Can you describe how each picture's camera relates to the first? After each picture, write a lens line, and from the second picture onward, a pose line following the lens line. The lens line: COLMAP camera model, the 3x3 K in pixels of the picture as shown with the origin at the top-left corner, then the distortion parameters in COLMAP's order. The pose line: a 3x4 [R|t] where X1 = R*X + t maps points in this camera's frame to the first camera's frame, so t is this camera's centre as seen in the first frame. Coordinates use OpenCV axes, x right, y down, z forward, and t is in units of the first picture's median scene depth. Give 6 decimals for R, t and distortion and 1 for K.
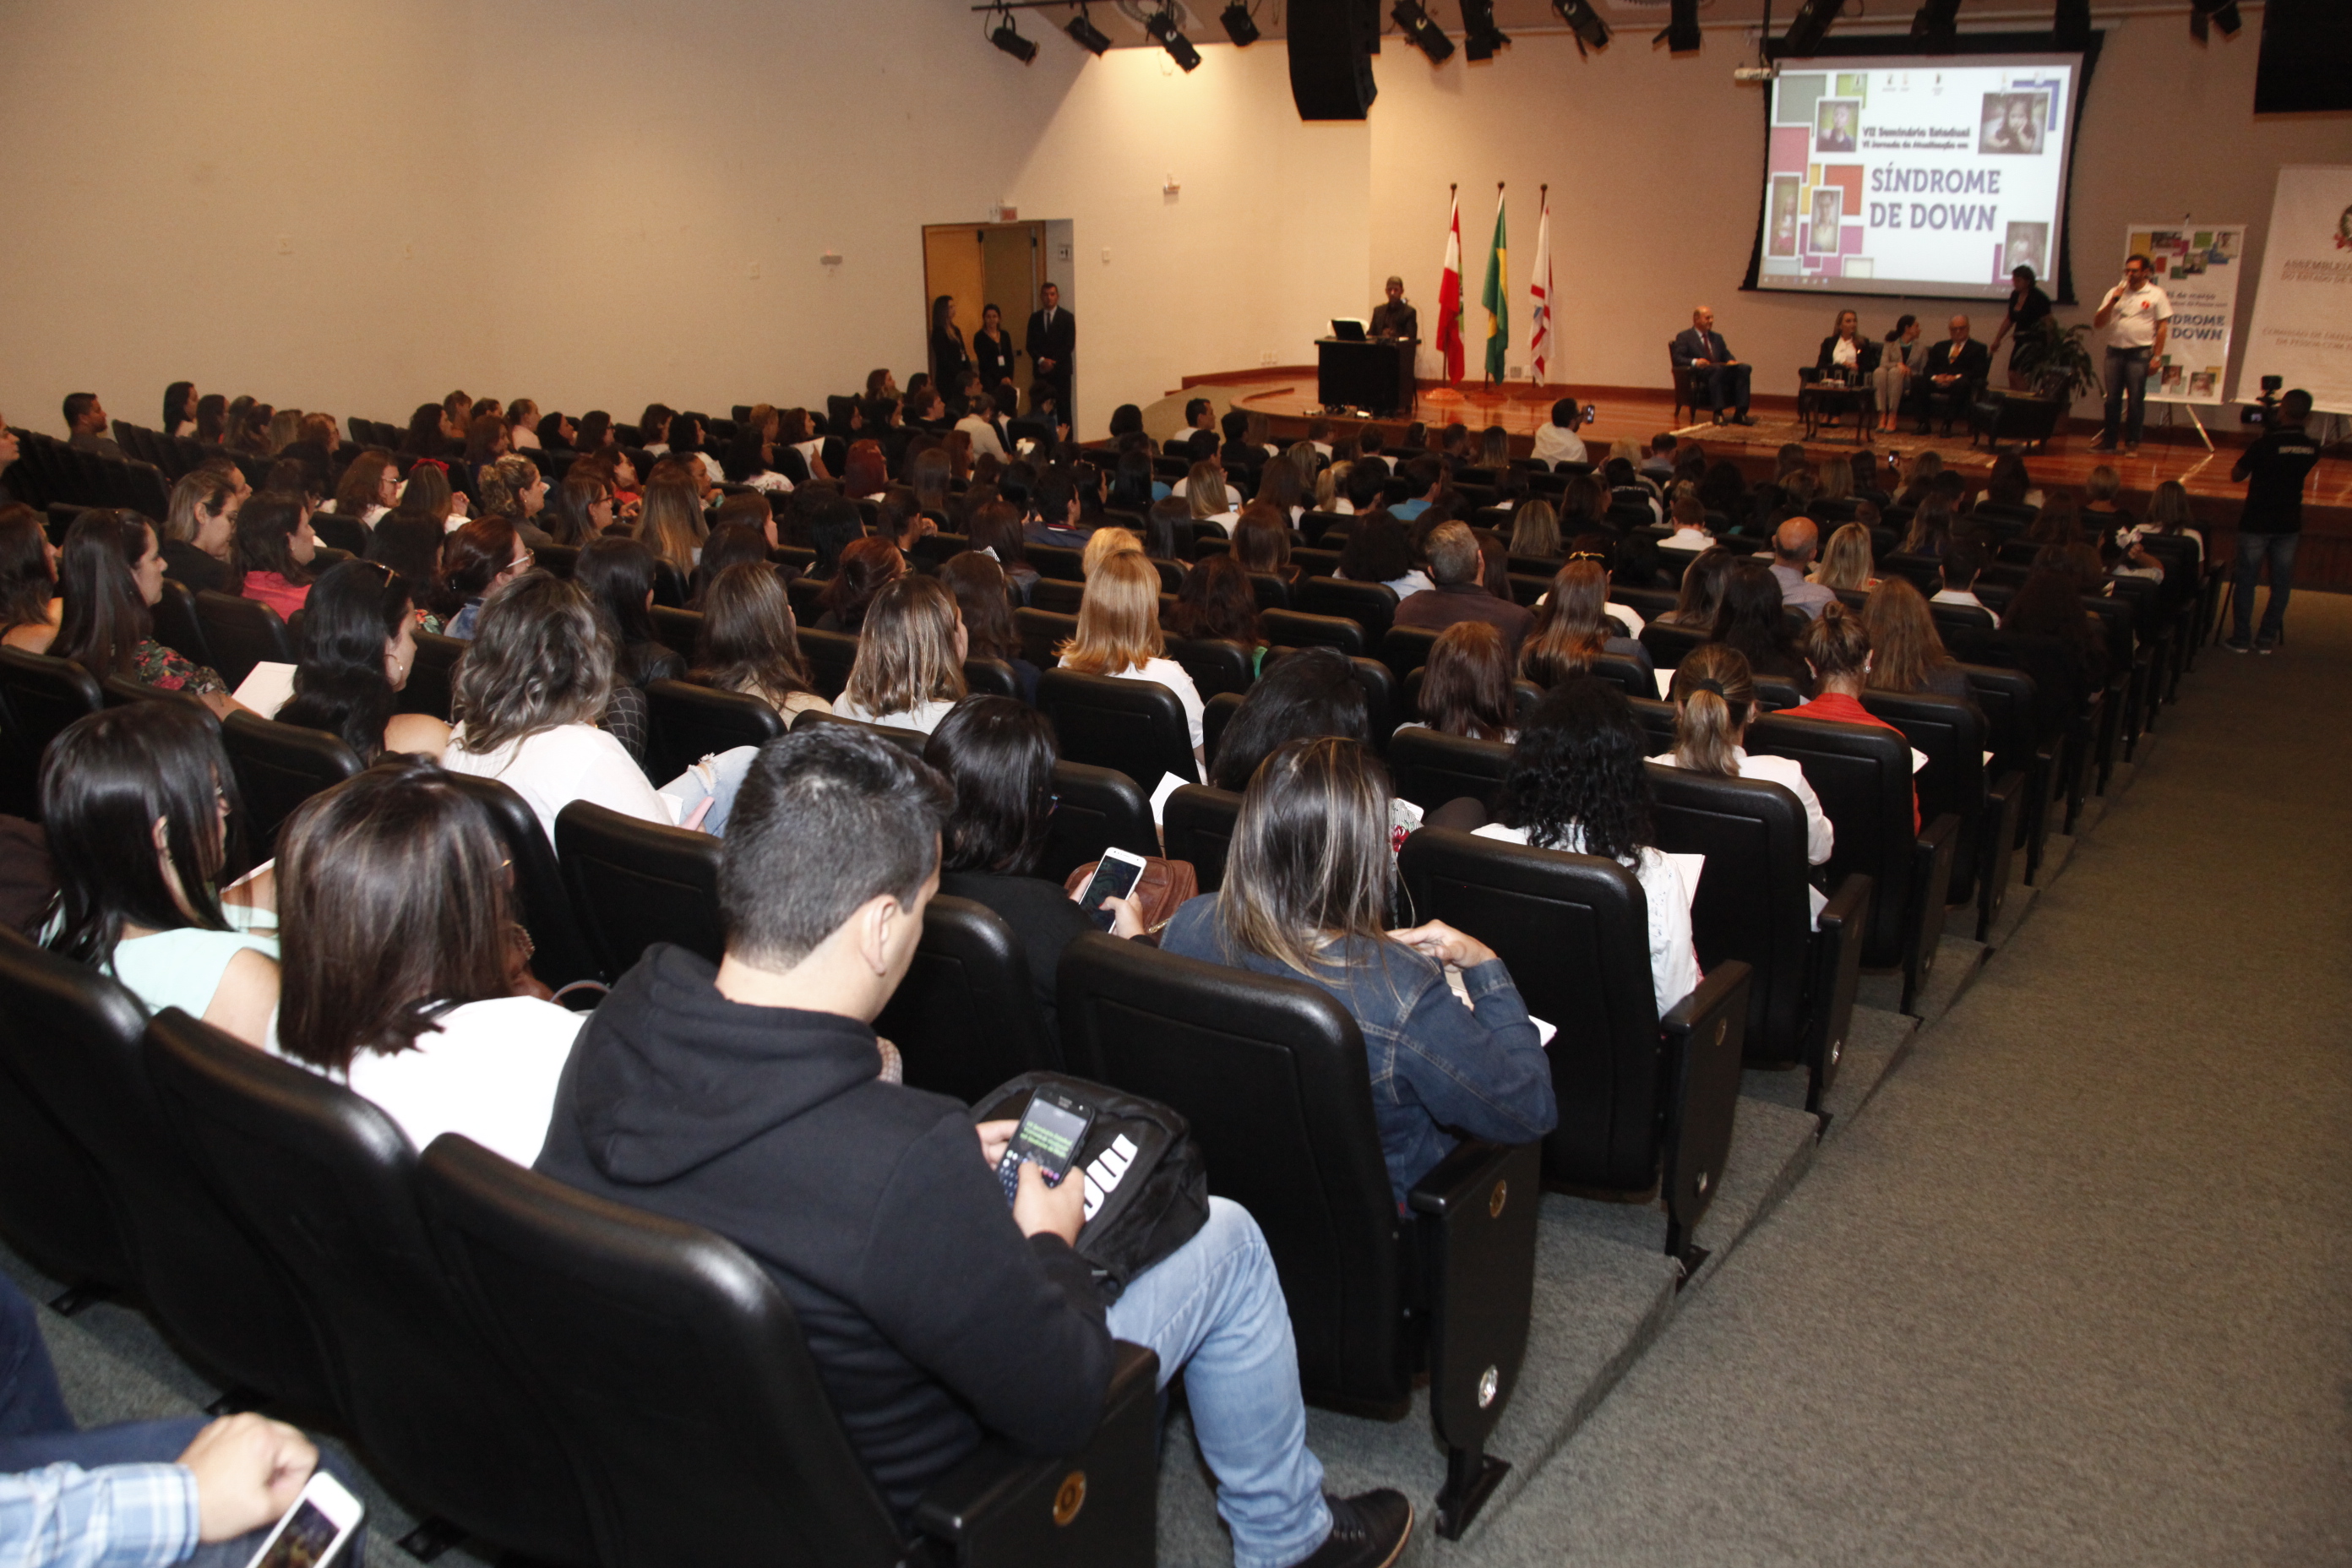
lens RADIAL K [[1893.8, 0, 1169.8], [0, 1893.8, 803.7], [0, 0, 1]] dist [-0.166665, 0.129175]
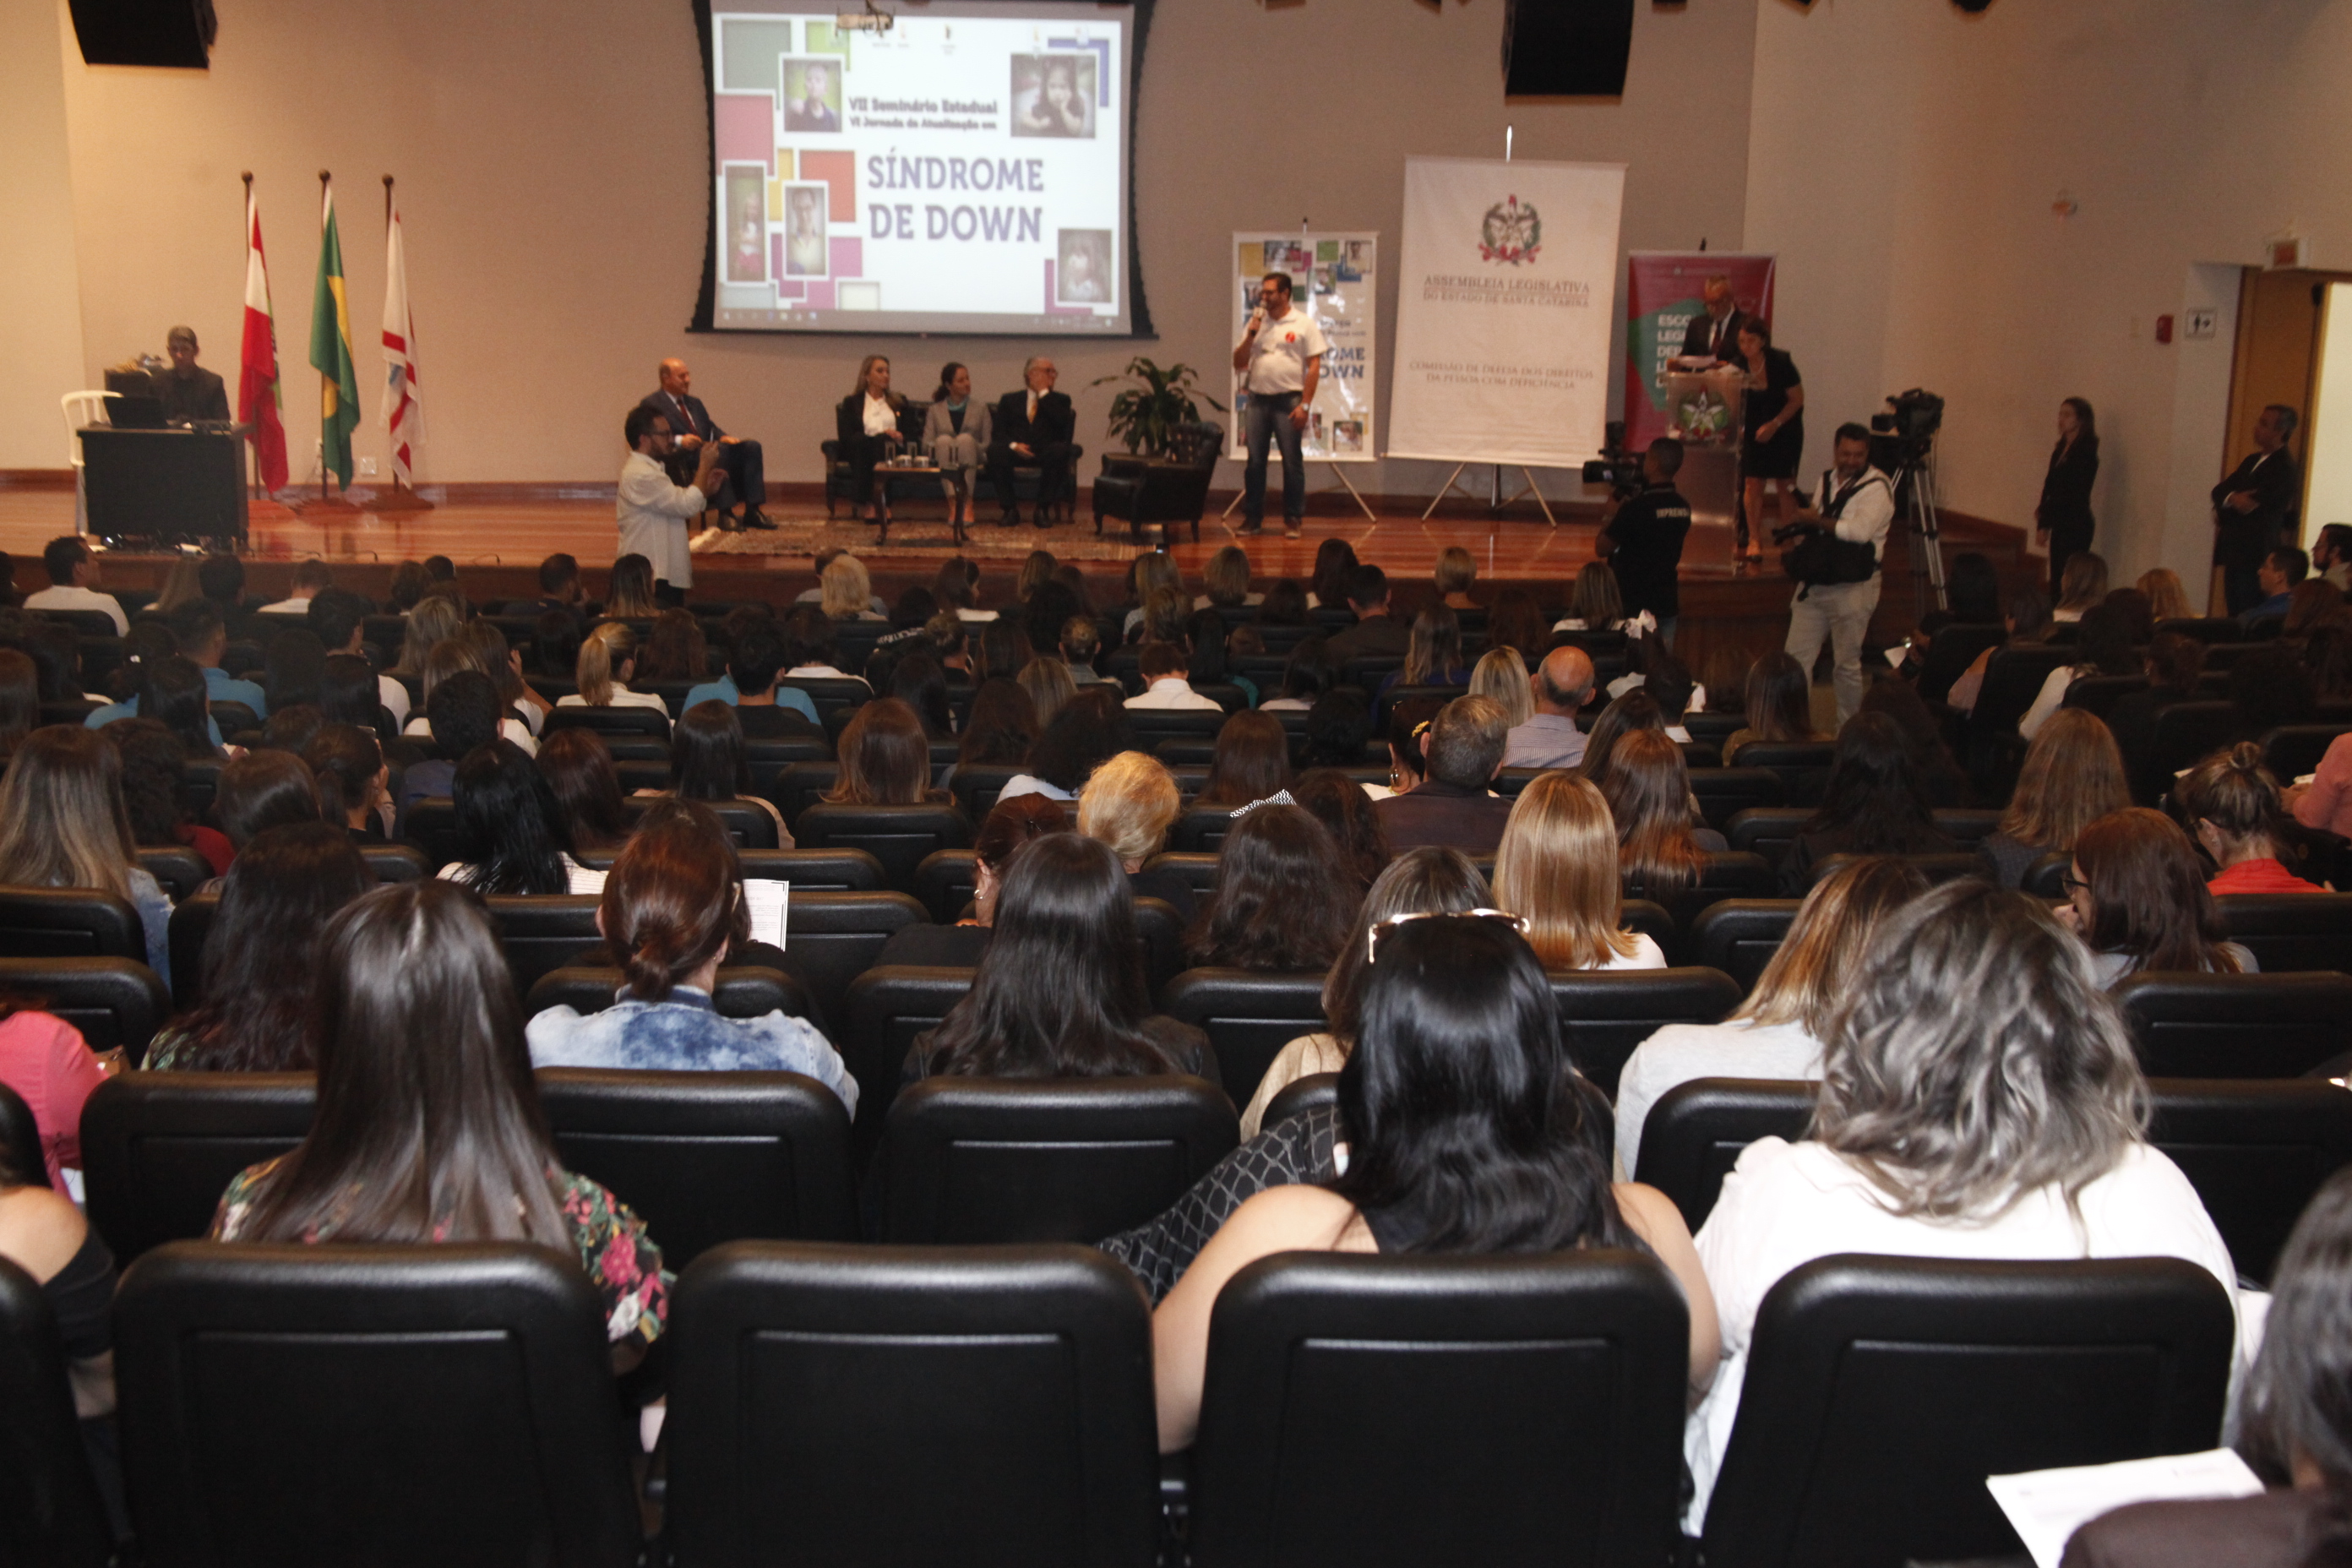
lens RADIAL K [[2841.9, 0, 1176.0], [0, 2841.9, 784.0], [0, 0, 1]] dist [0.007887, 0.015967]
pose [[0.808468, -0.098331, 0.580268, -0.187655], [0.162151, 0.985000, -0.059004, -0.024747], [-0.565762, 0.141794, 0.812286, 0.075128]]
